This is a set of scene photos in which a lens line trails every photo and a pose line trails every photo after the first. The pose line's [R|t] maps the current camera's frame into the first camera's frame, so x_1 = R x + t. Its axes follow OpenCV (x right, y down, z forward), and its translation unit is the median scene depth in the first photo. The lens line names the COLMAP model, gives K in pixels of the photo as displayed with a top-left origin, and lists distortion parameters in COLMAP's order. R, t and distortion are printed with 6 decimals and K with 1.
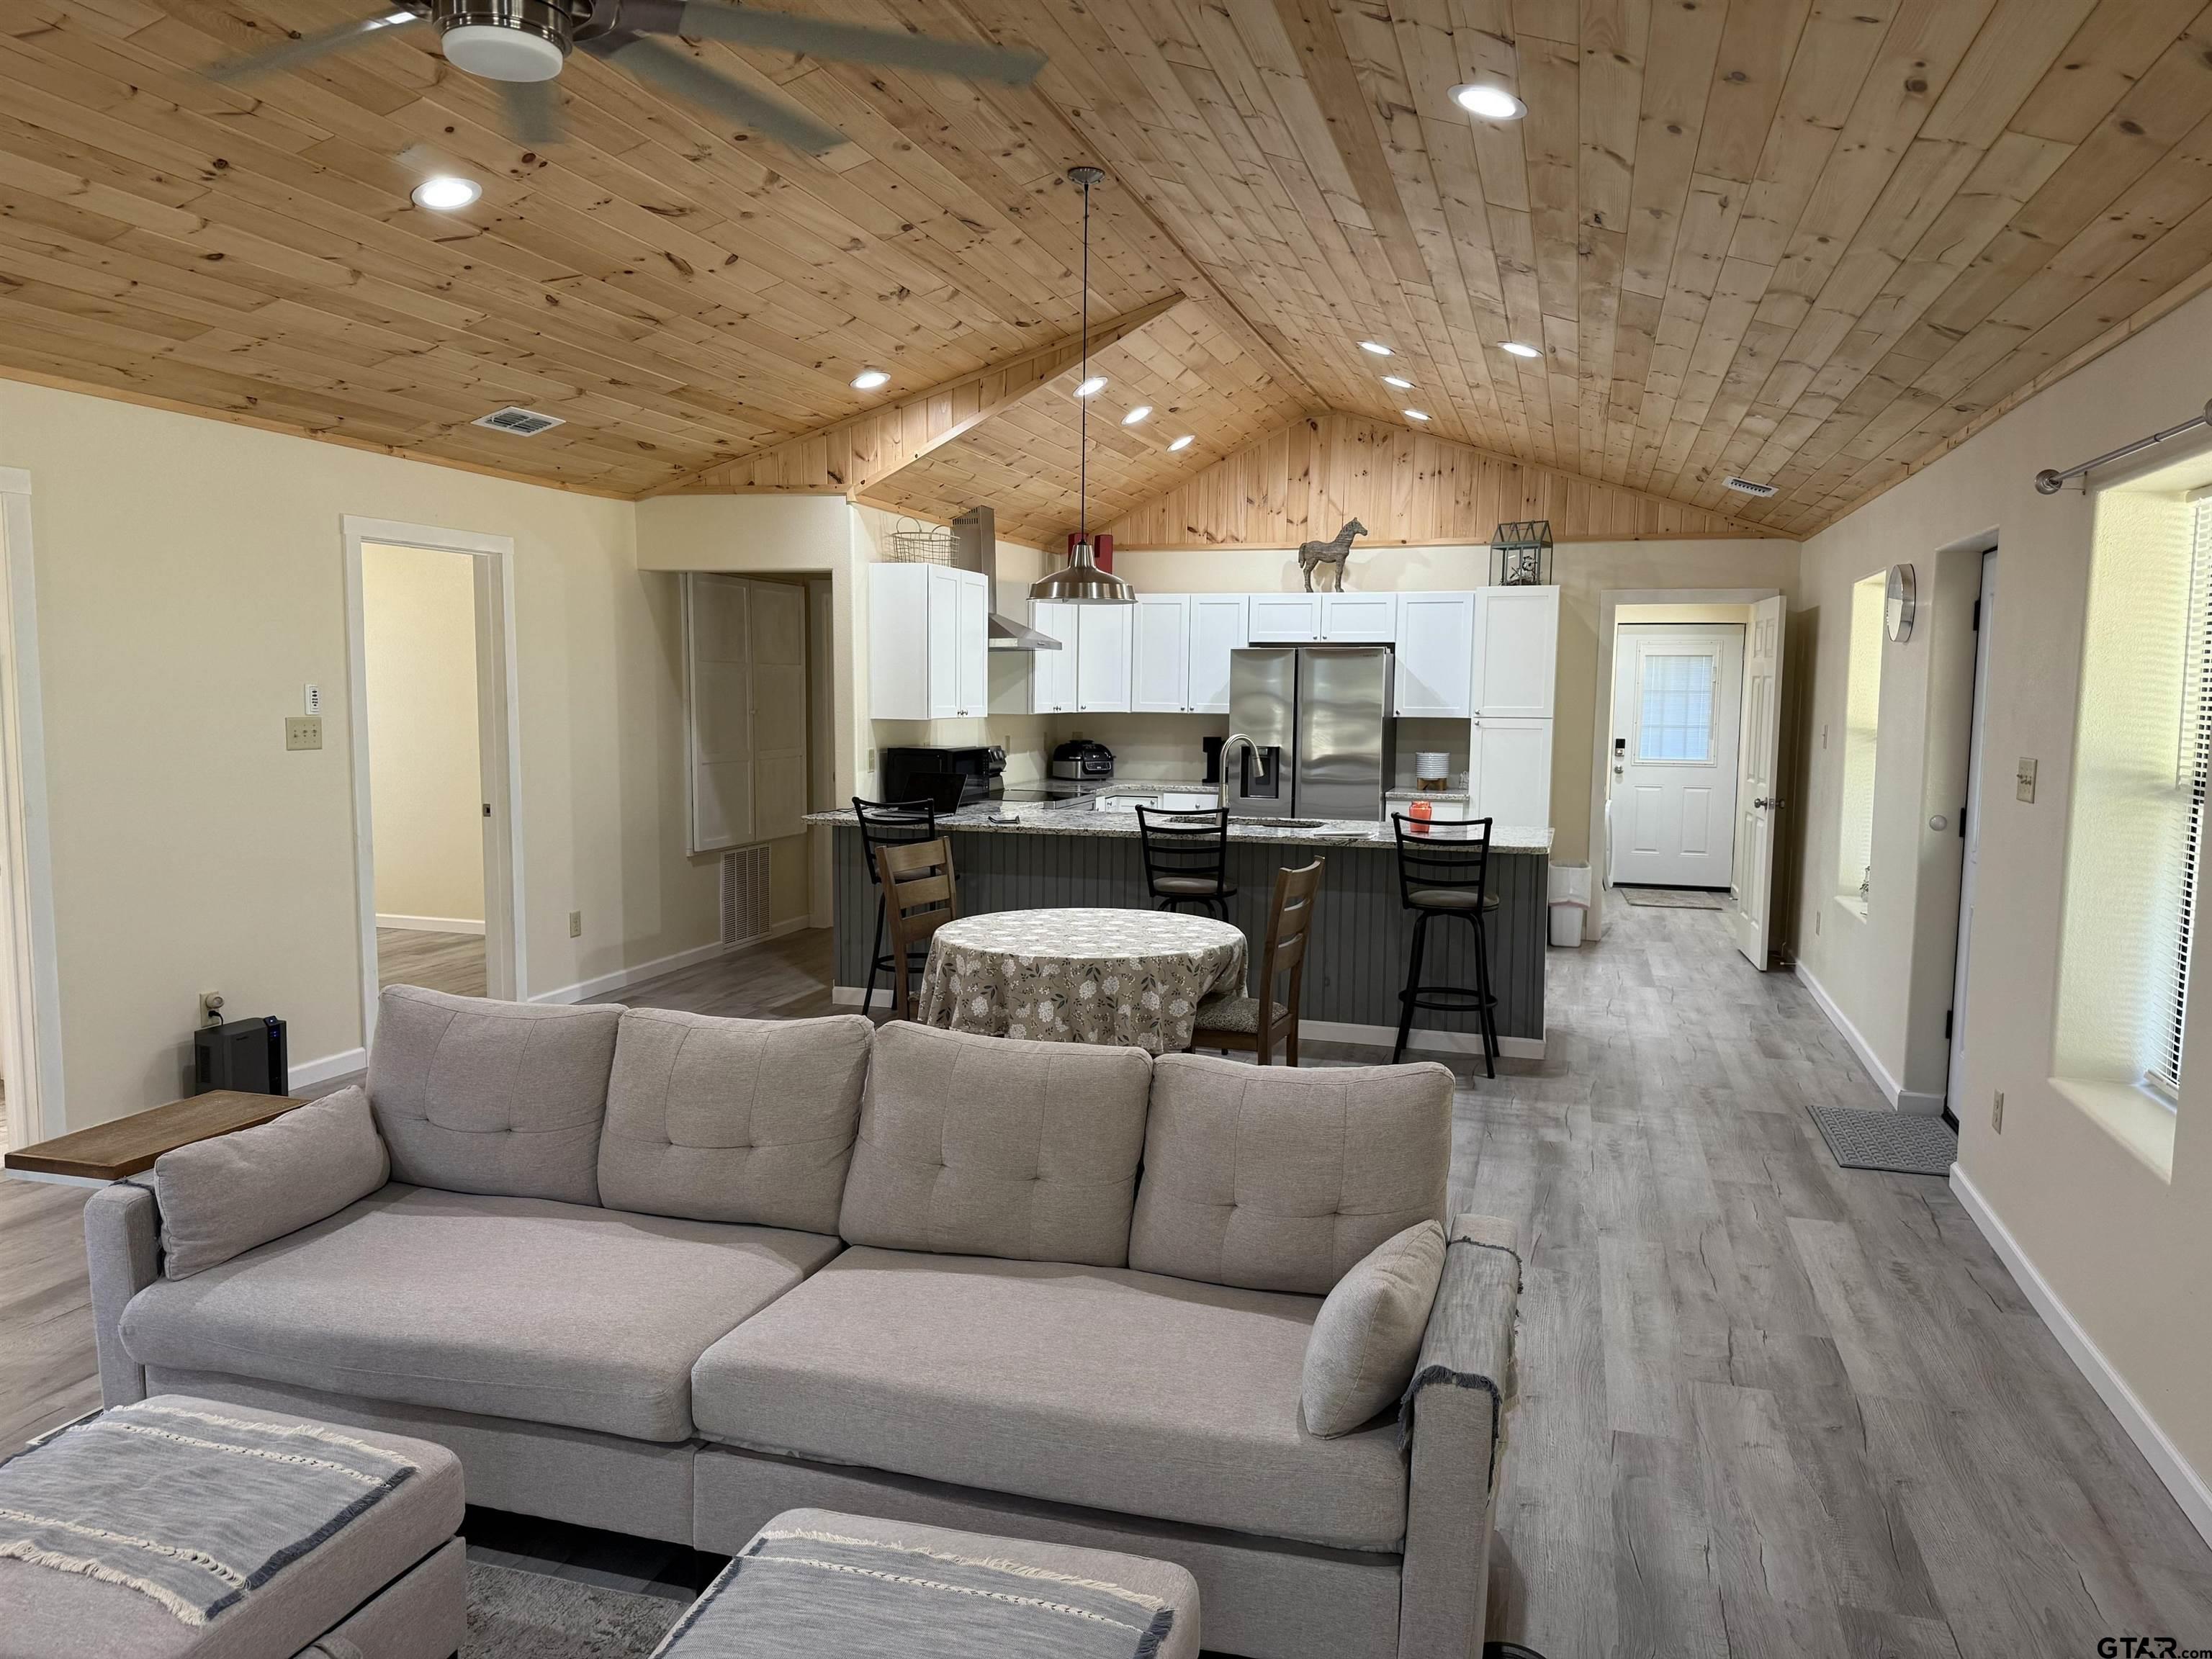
lens RADIAL K [[1538.6, 0, 1106.0], [0, 1538.6, 829.5], [0, 0, 1]] dist [0.105426, -0.139360]
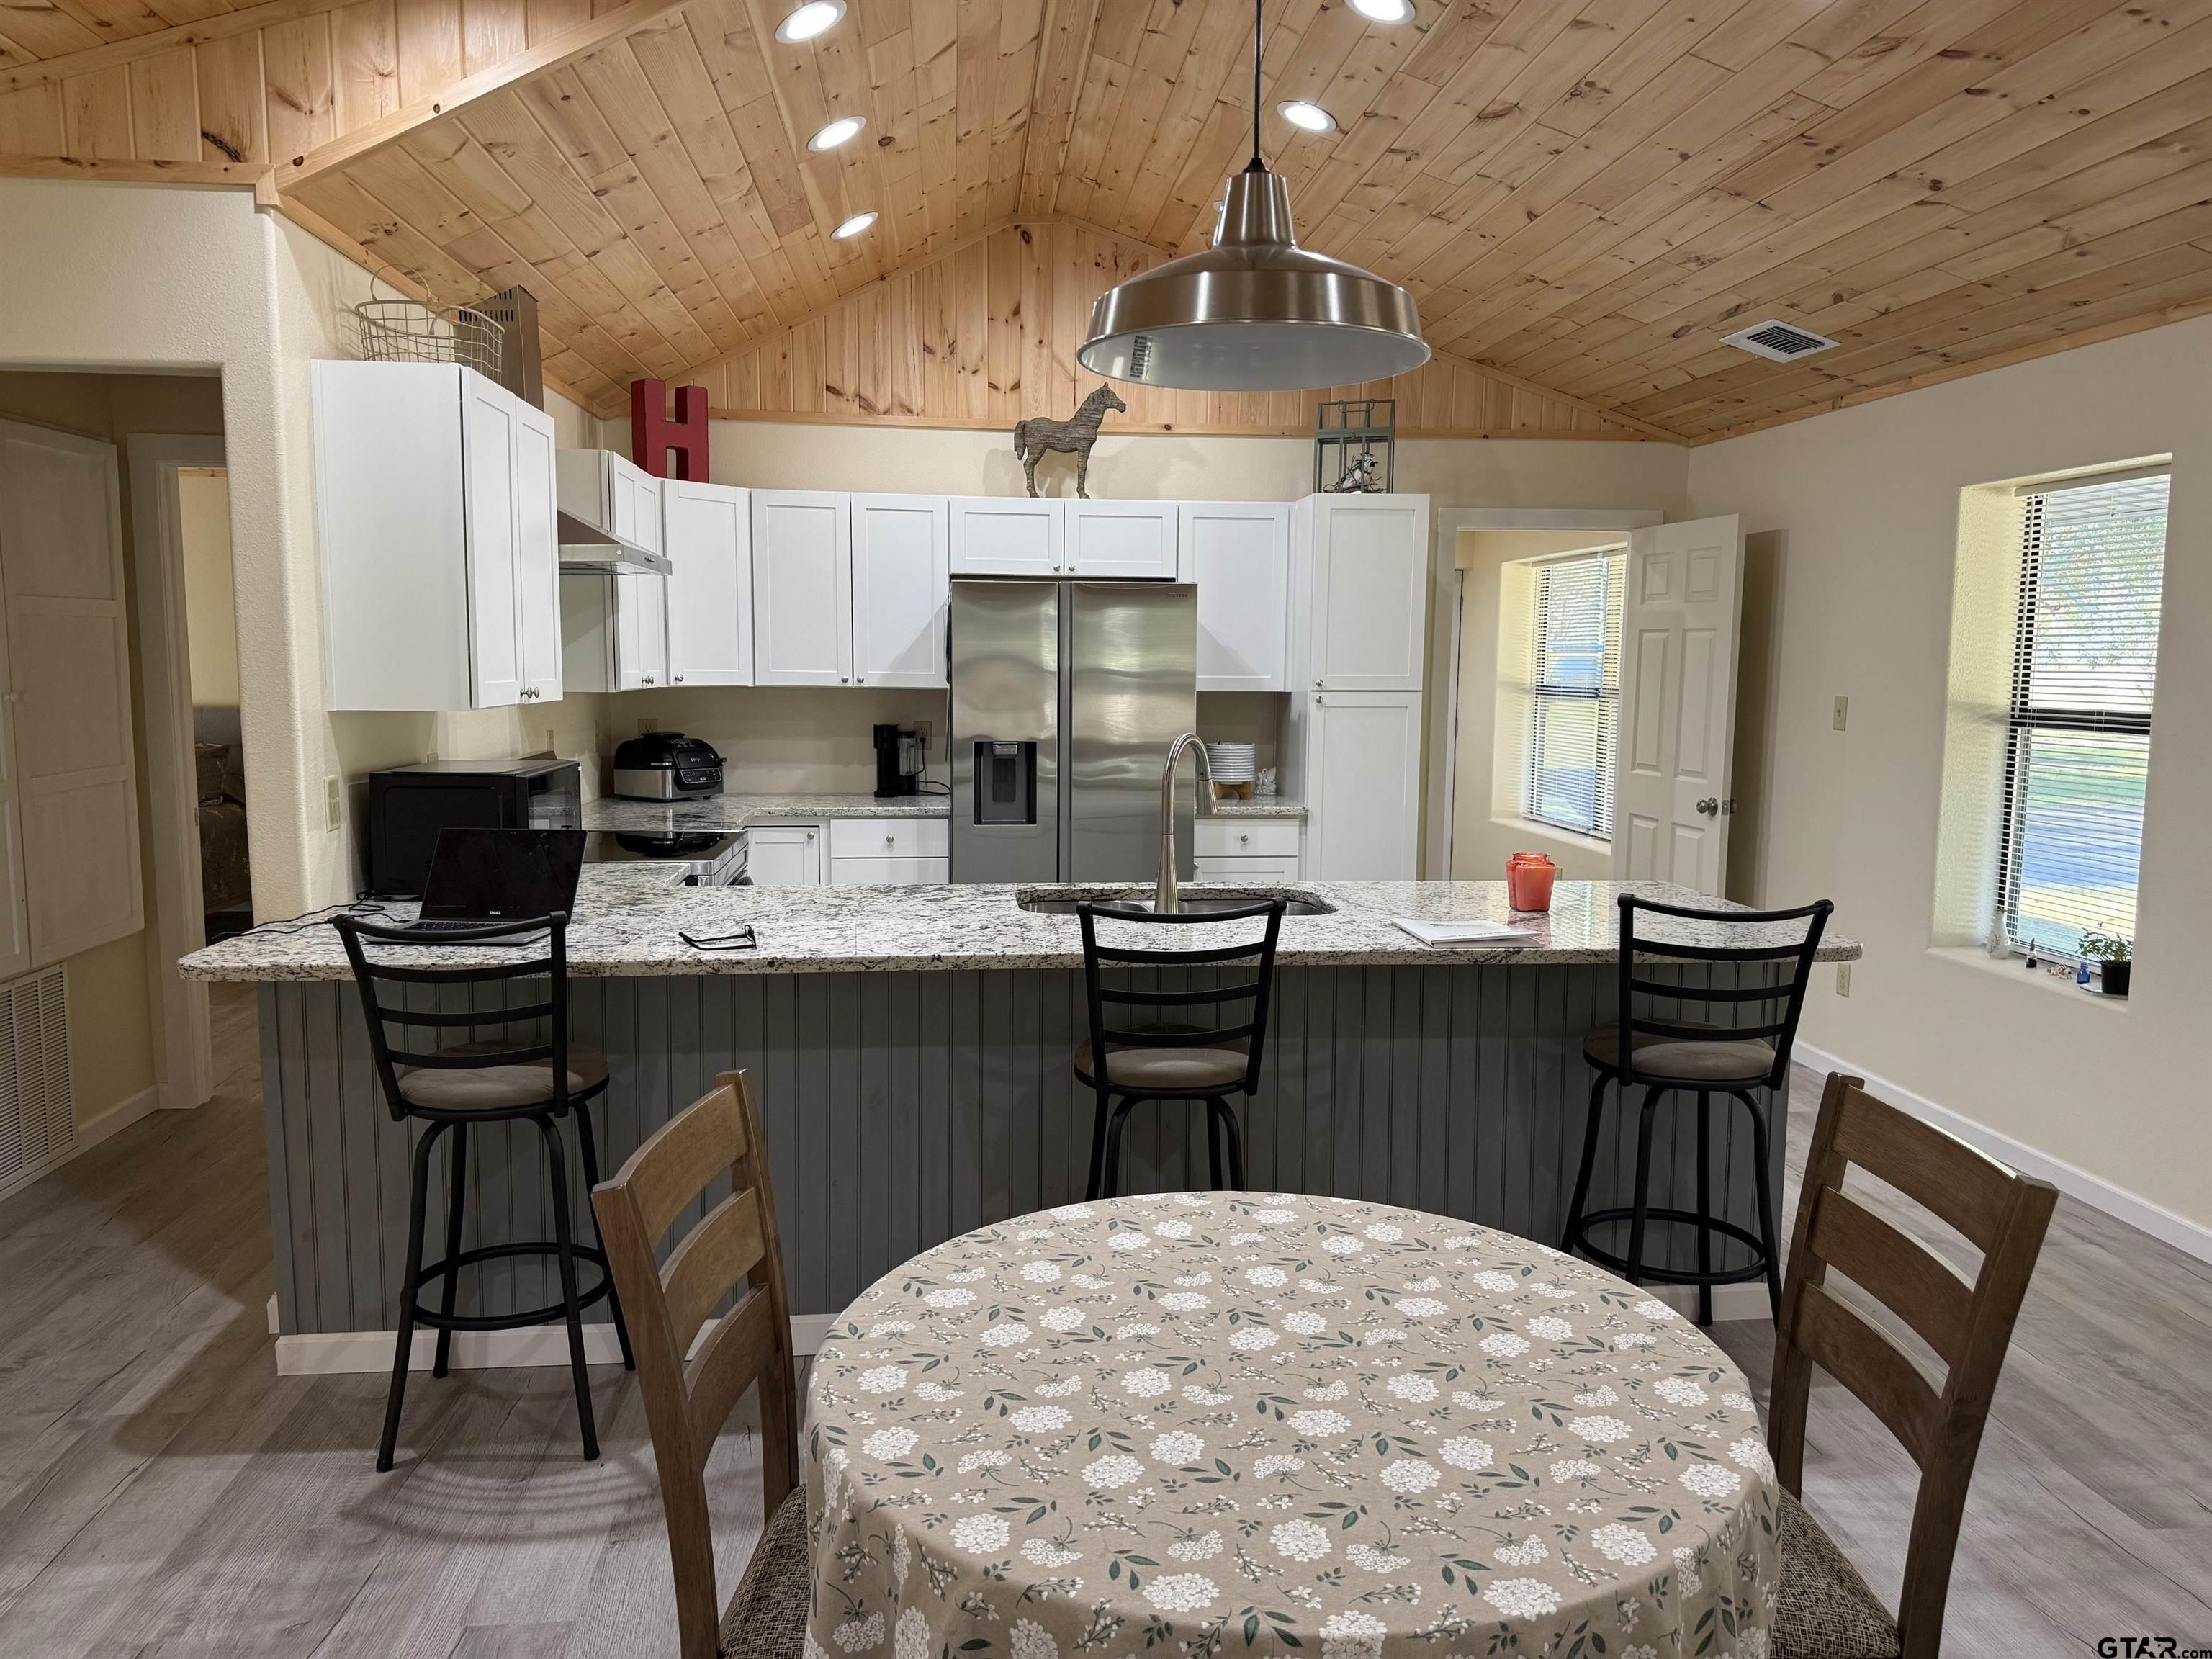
lens RADIAL K [[1538.6, 0, 1106.0], [0, 1538.6, 829.5], [0, 0, 1]] dist [0.105426, -0.139360]
pose [[0.920215, -0.047258, 0.388551, -0.102637], [0.037903, 0.998778, 0.031710, -0.036025], [-0.389575, -0.014453, 0.920881, 0.408686]]
